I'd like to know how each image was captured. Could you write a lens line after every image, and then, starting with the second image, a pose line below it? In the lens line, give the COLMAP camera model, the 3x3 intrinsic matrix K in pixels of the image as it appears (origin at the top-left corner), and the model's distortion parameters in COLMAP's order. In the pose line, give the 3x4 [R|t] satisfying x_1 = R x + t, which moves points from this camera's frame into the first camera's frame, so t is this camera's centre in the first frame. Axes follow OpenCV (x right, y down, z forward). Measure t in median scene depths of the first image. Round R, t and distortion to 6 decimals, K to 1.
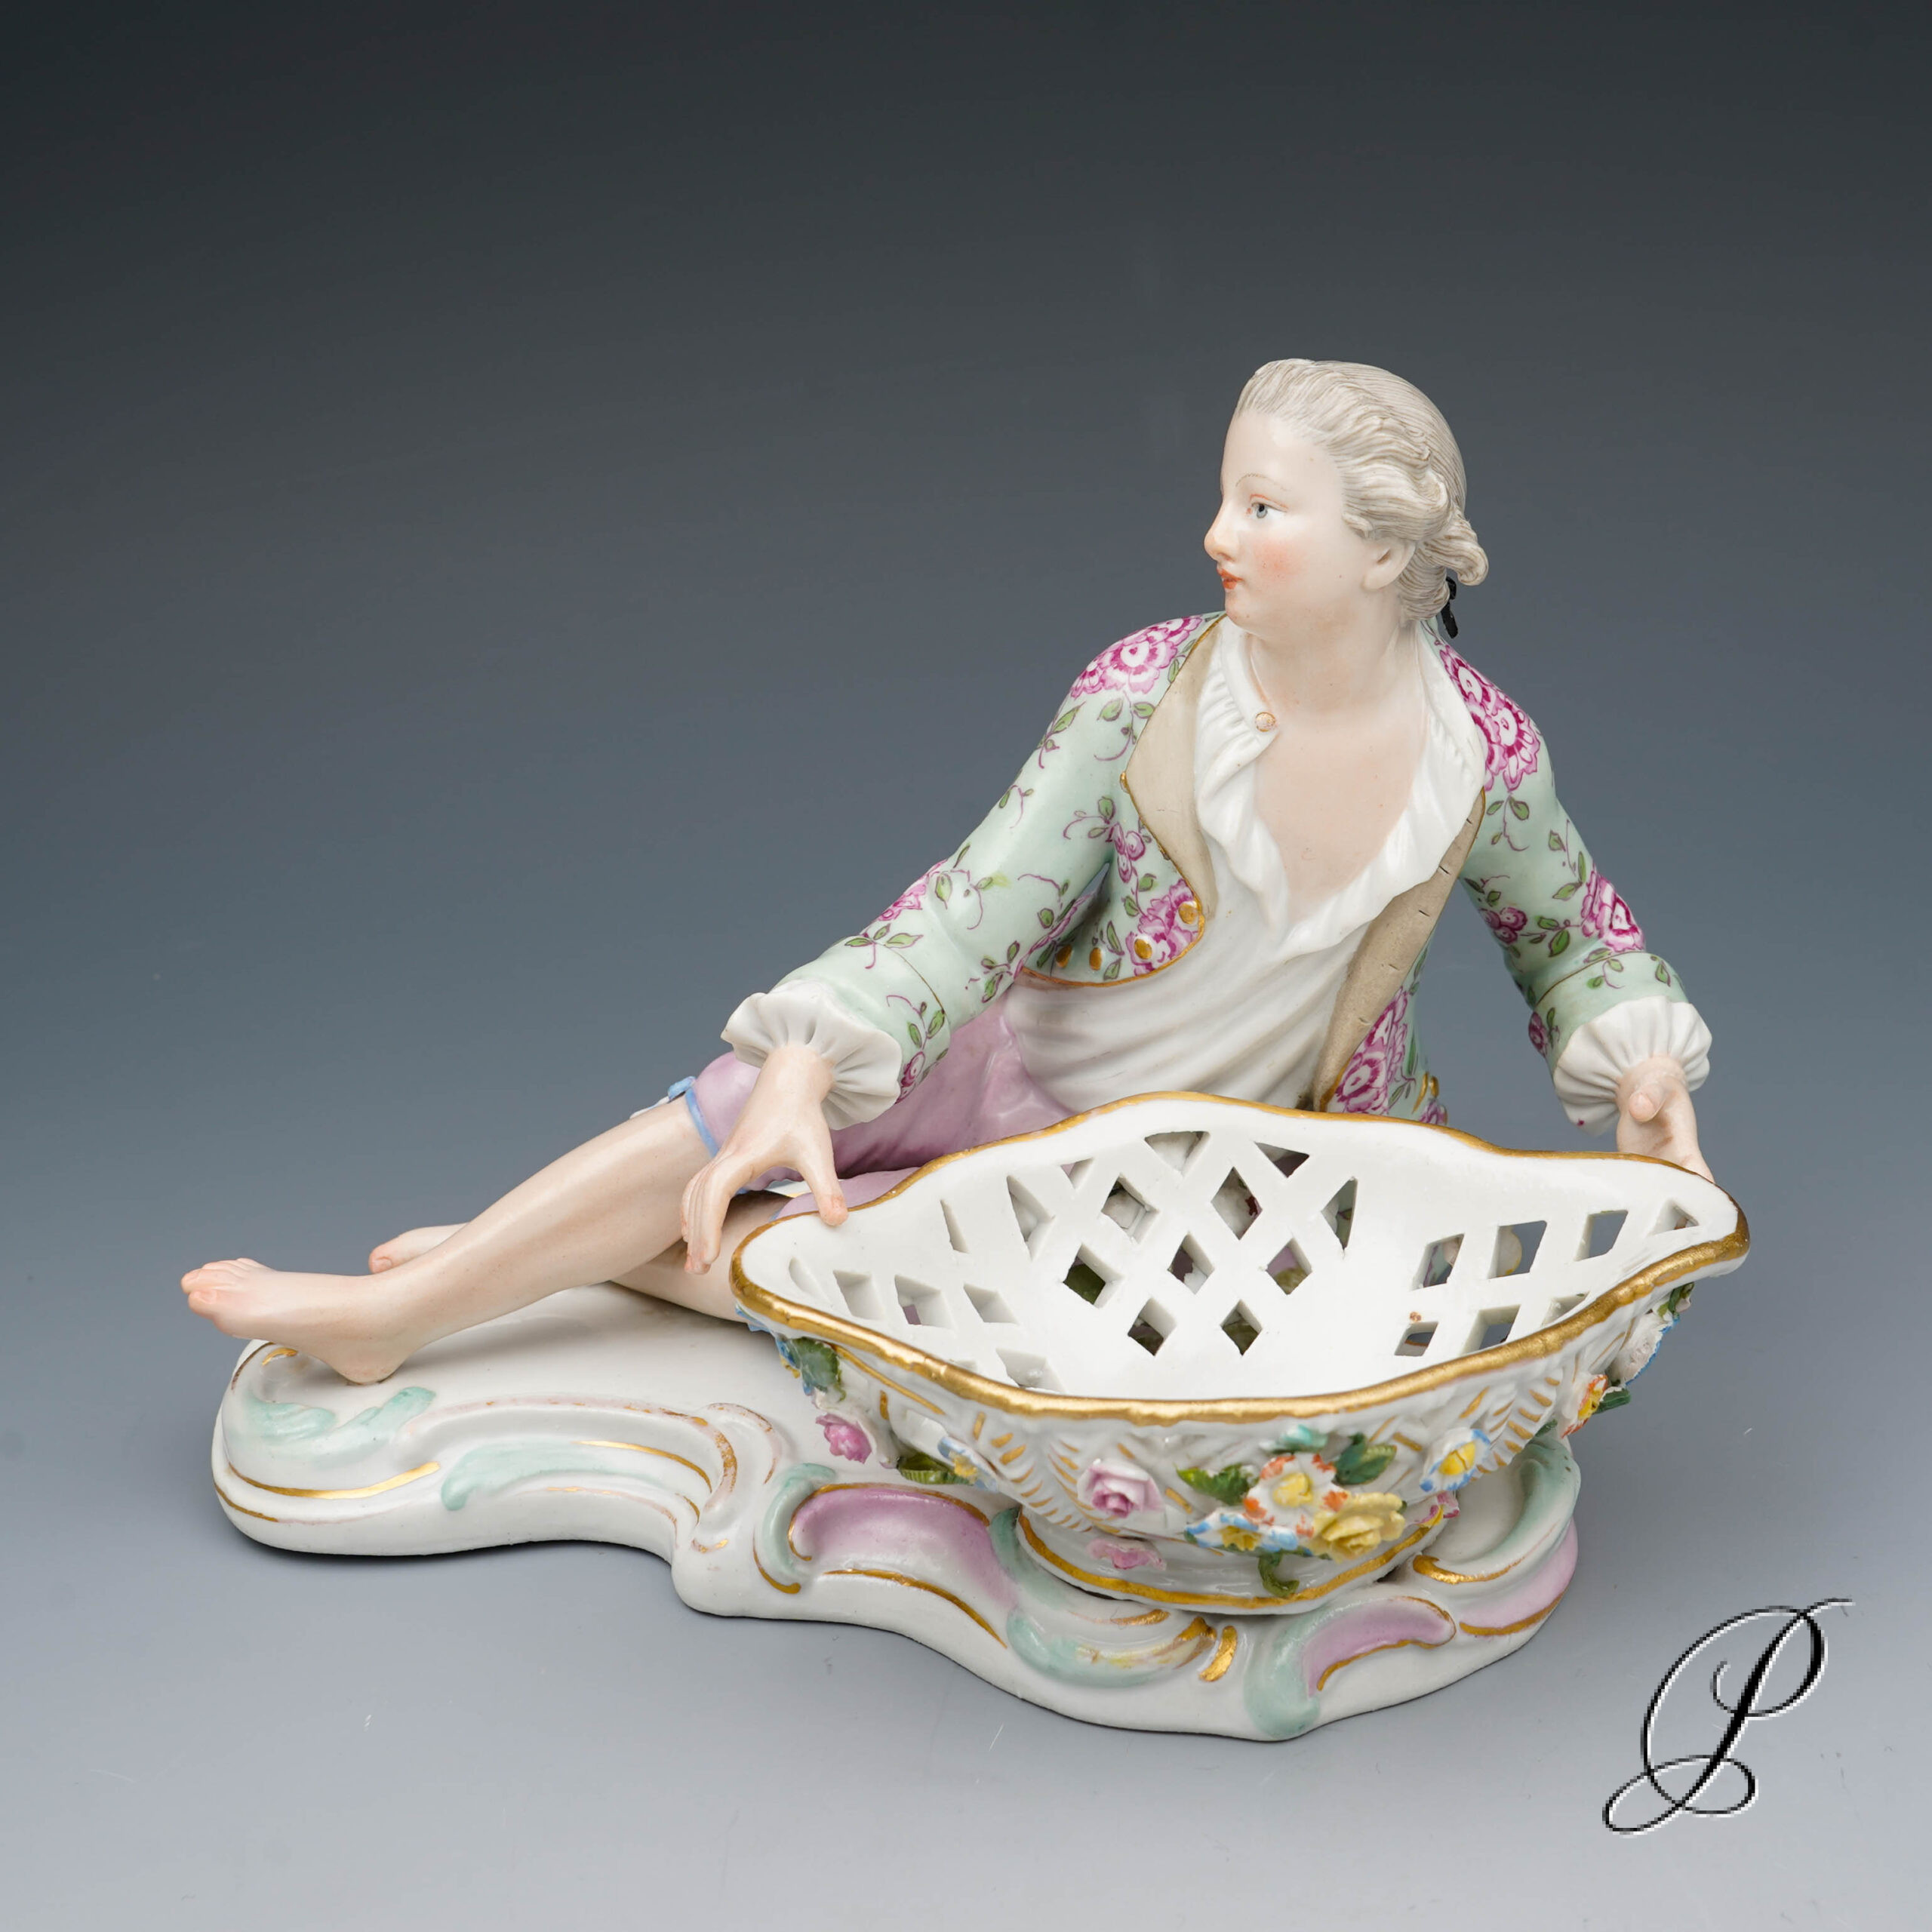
lens RADIAL K [[3222.1, 0, 1025.2], [0, 3222.1, 760.0], [0, 0, 1]] dist [0.013333, -0.005605]
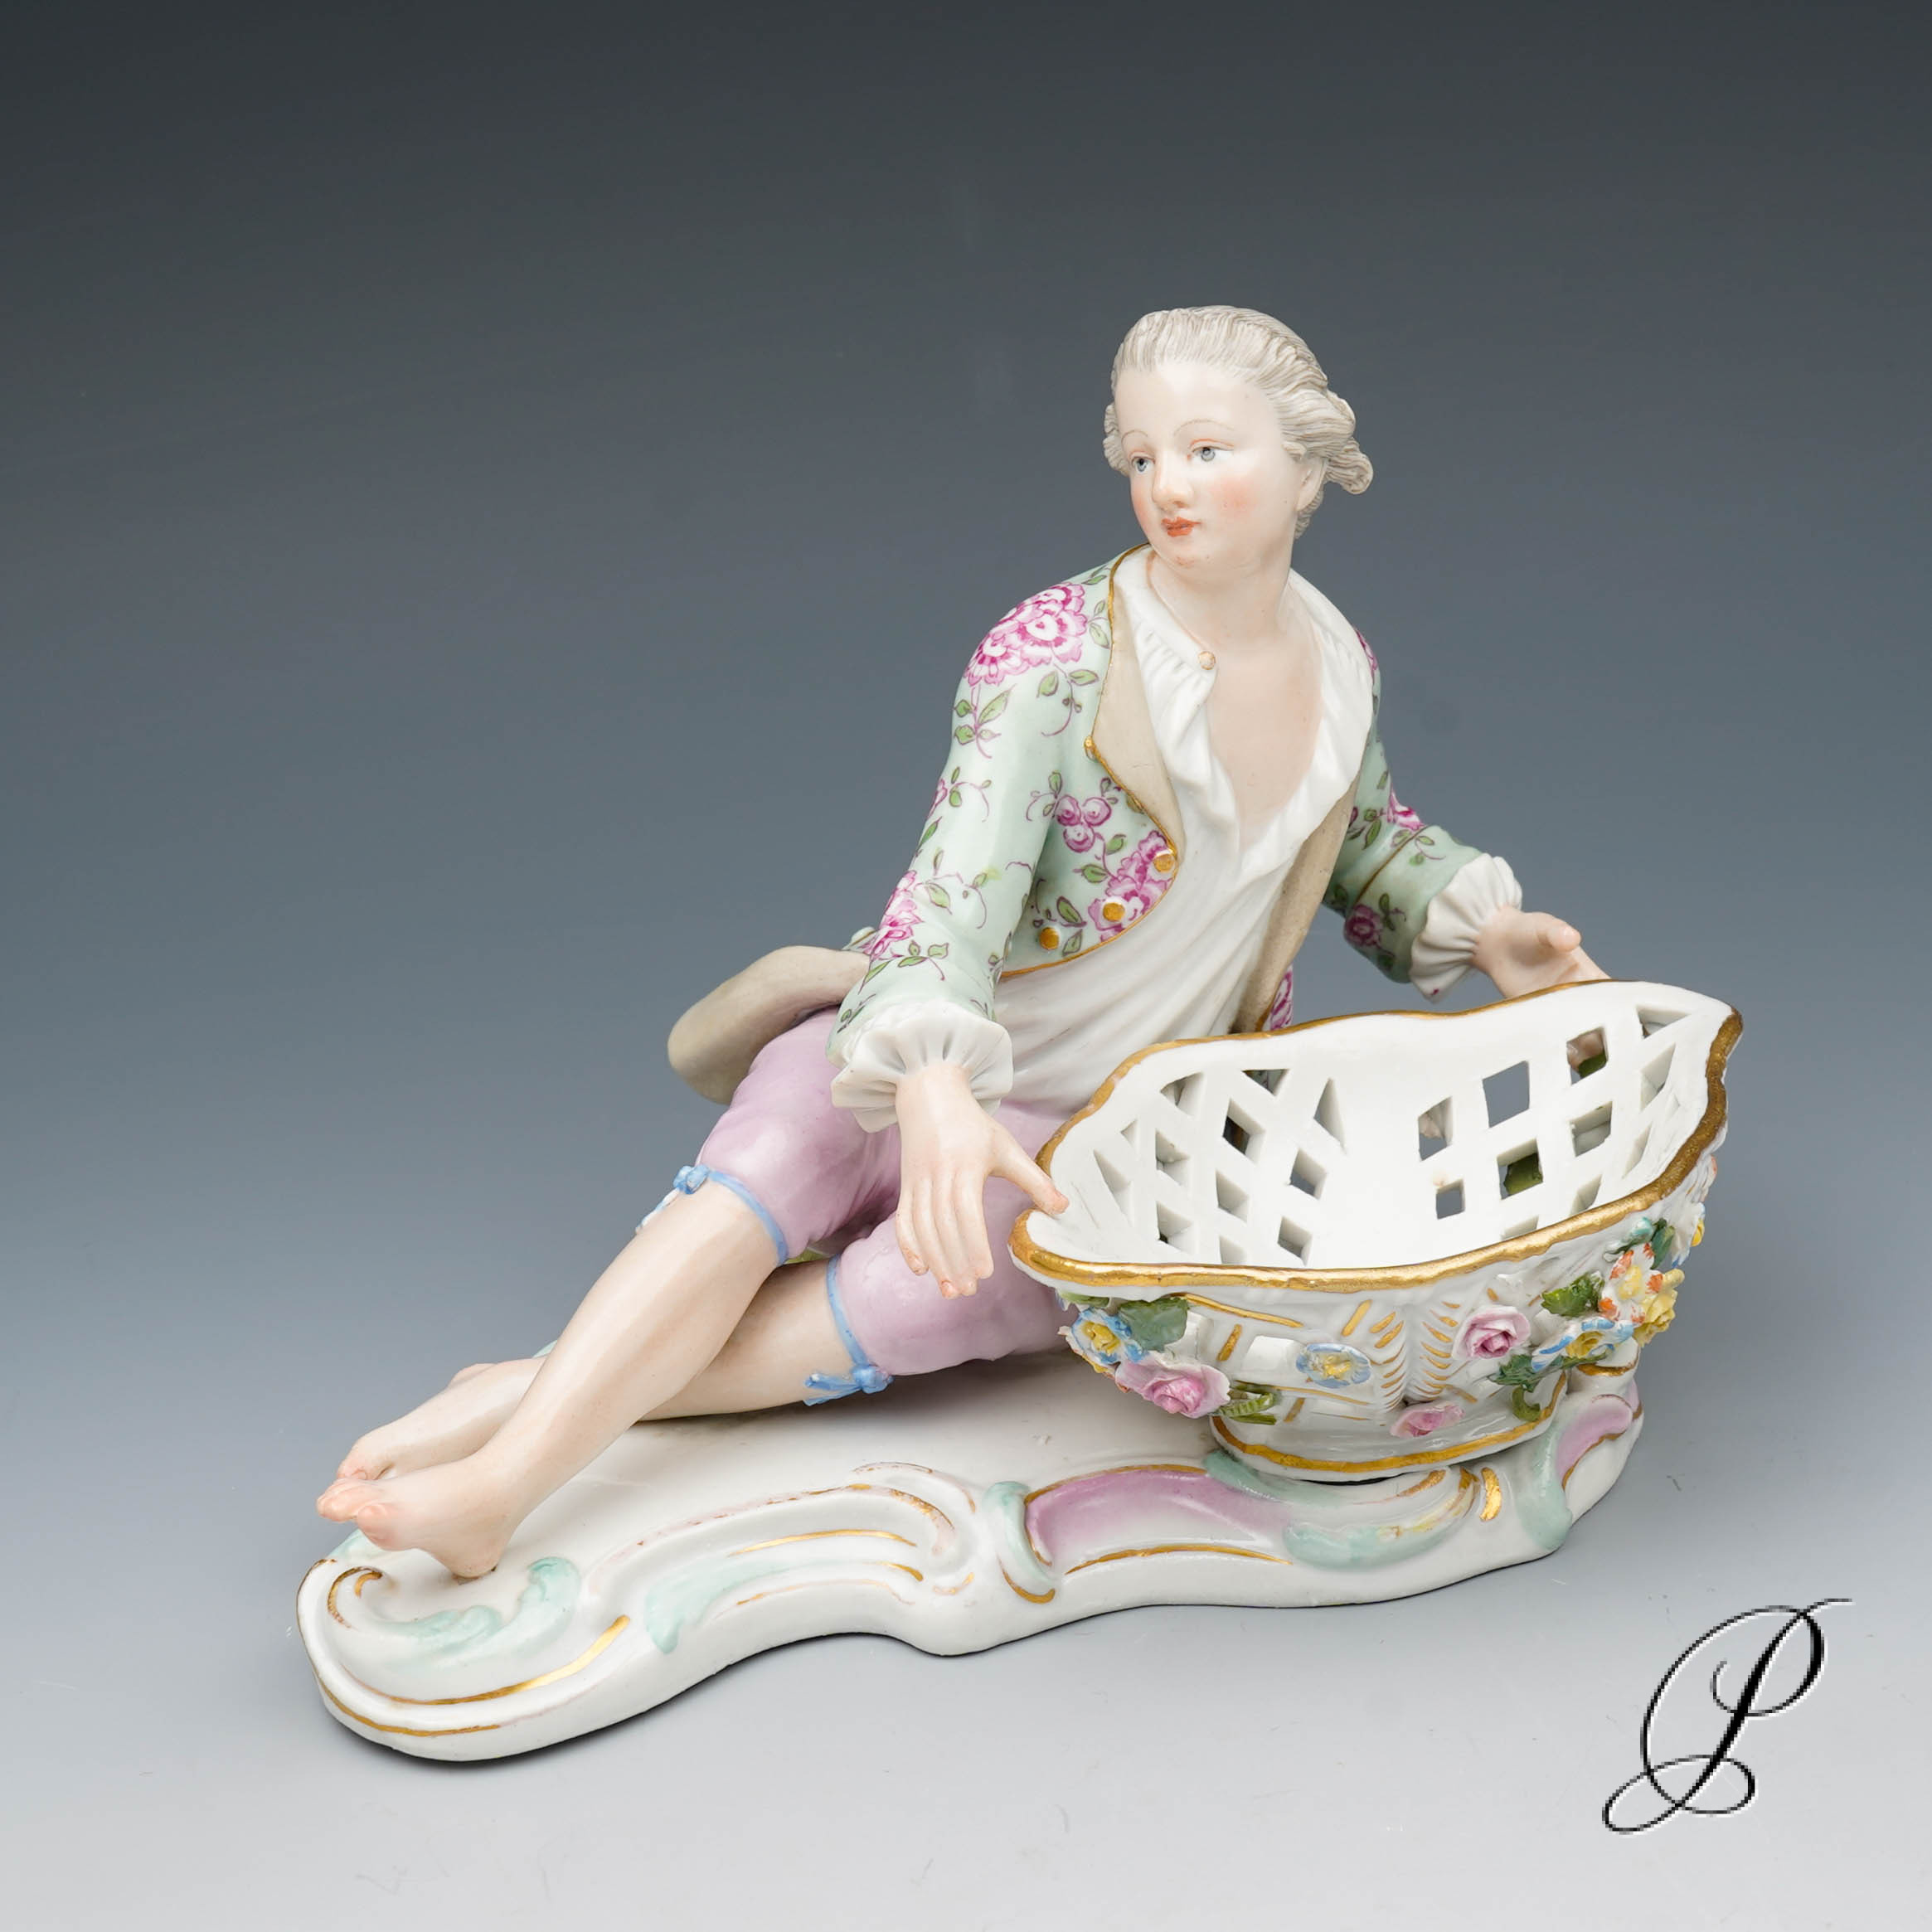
lens RADIAL K [[4189.4, 0, 966.0], [0, 4189.4, 966.0], [0, 0, 1]] dist [0.027808, -0.193696]
pose [[0.815496, -0.224705, 0.533361, -0.713384], [0.226058, 0.972017, 0.063874, -0.019554], [-0.532789, 0.068481, 0.843473, -0.086210]]
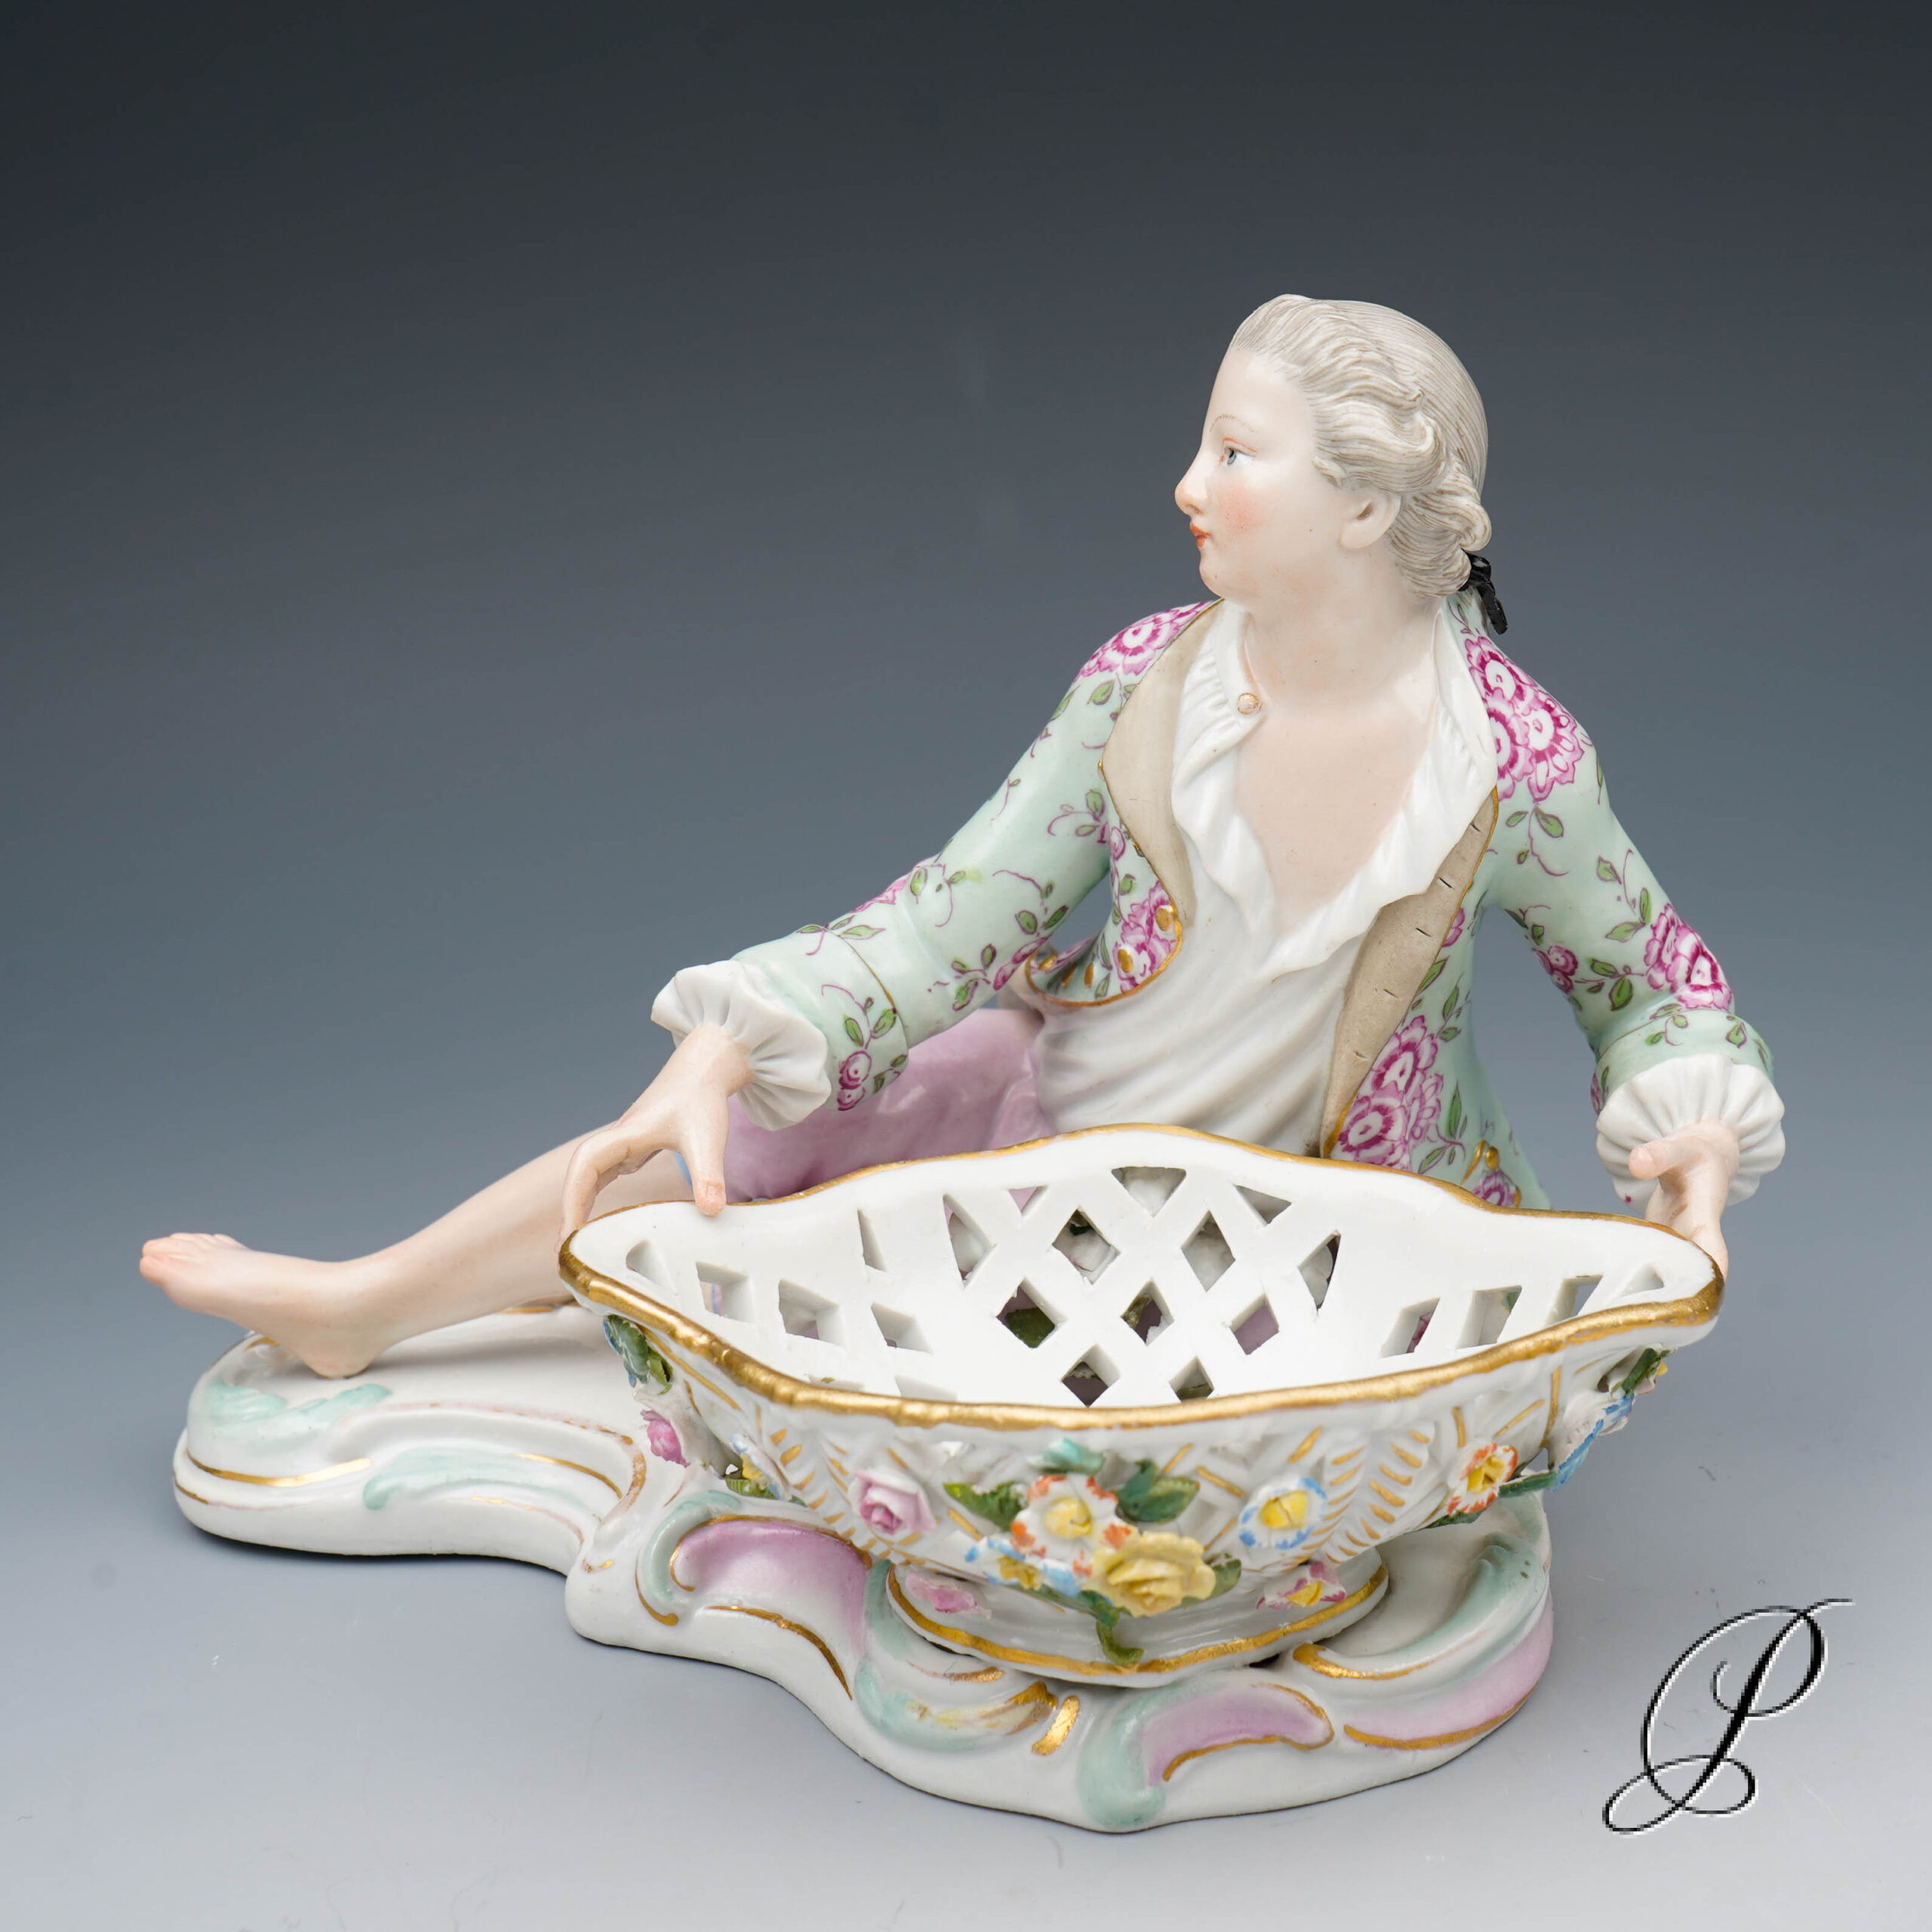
lens RADIAL K [[3126.7, 0, 1087.0], [0, 3126.7, 921.1], [0, 0, 1]] dist [0.002730, 0.054247]
pose [[0.970444, 0.054246, -0.235153, 0.233038], [-0.065466, 0.997046, -0.040169, 0.084027], [0.232279, 0.054376, 0.971128, 0.148385]]
